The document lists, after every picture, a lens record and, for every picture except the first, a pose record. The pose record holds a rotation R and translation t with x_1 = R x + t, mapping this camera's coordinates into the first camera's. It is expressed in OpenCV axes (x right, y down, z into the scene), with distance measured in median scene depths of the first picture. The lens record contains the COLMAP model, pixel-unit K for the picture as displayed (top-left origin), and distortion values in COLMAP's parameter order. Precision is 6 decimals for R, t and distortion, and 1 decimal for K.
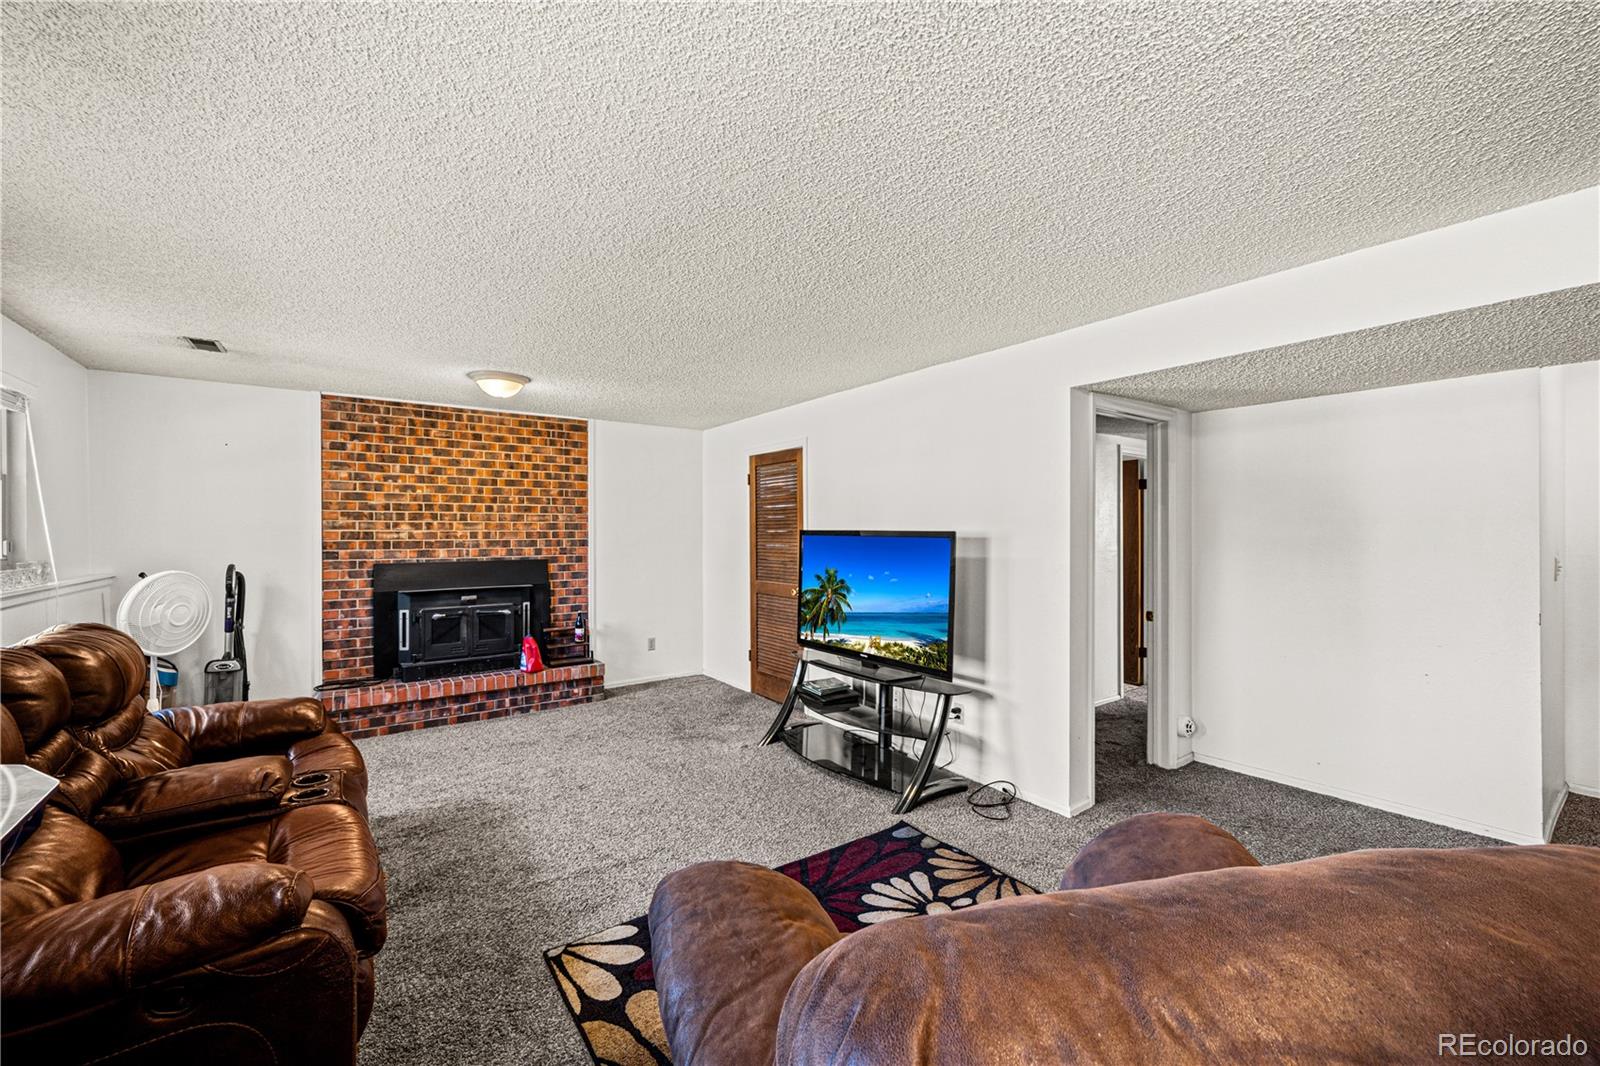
lens RADIAL K [[643.6, 0, 781.9], [0, 643.6, 526.2], [0, 0, 1]] dist [0.003182, -0.002495]
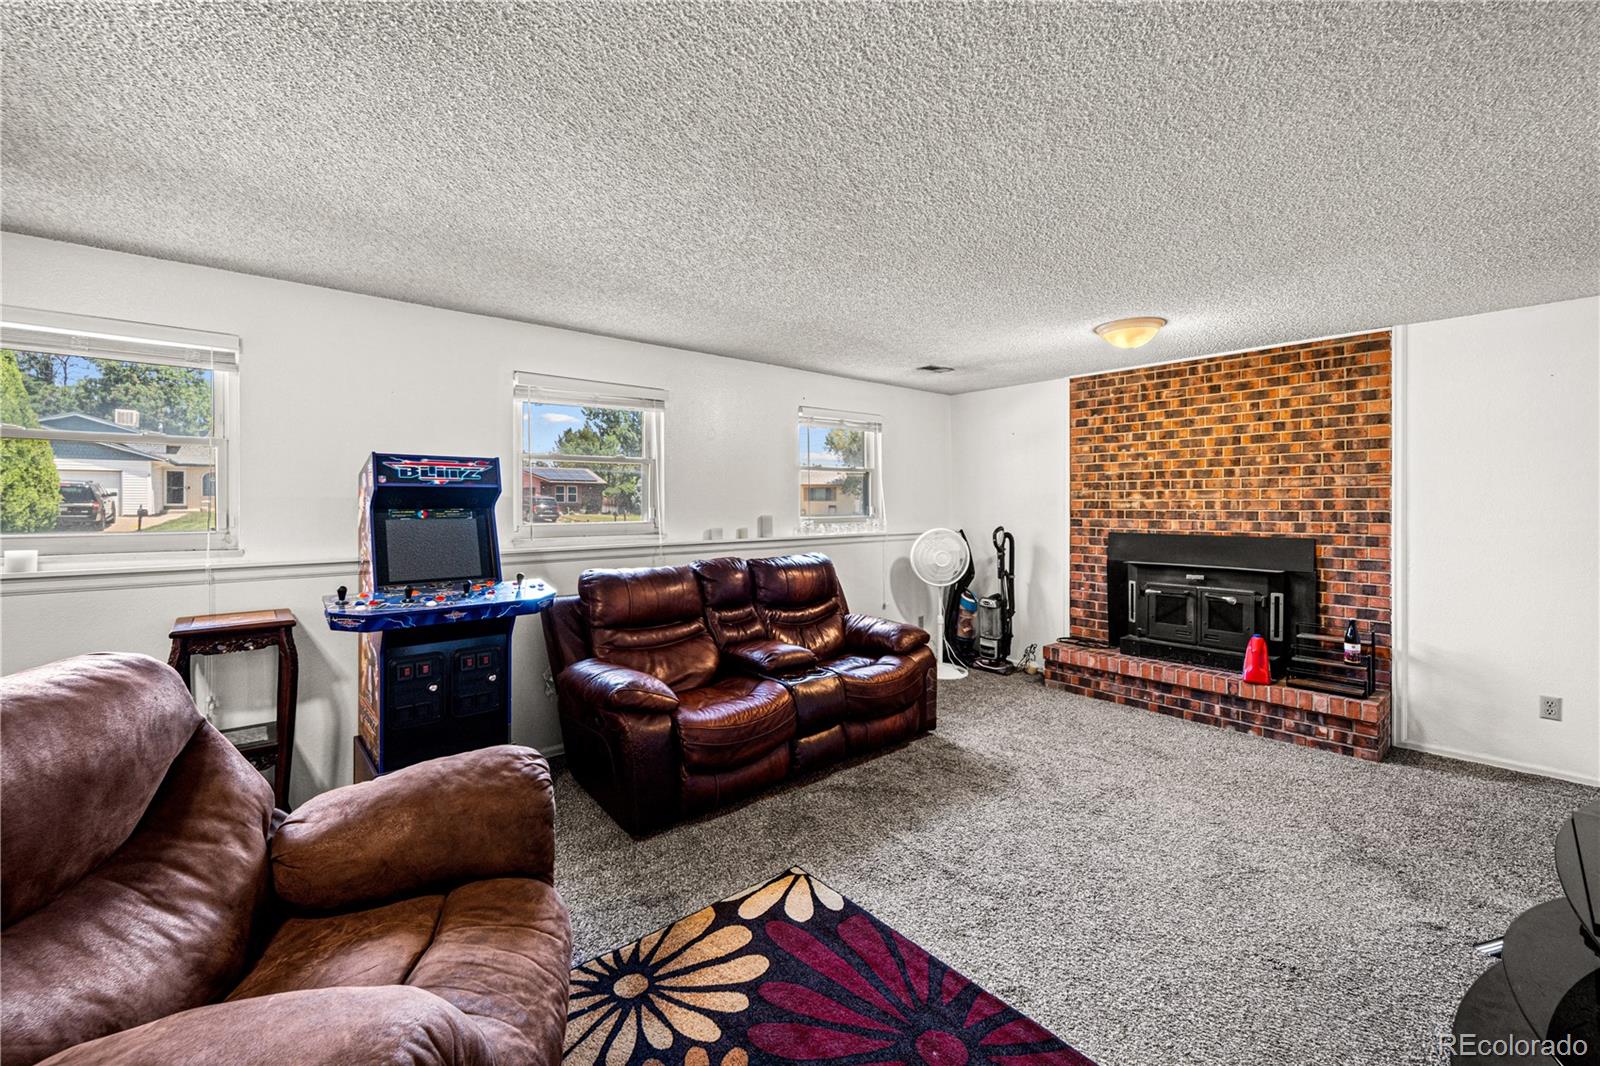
lens RADIAL K [[643.6, 0, 786.1], [0, 643.6, 499.6], [0, 0, 1]] dist [0.003182, -0.002495]
pose [[0.089948, -0.003360, -0.995941, 0.340113], [0.011382, 0.999932, -0.002345, 0.002478], [0.995881, -0.011125, 0.089980, 0.384110]]
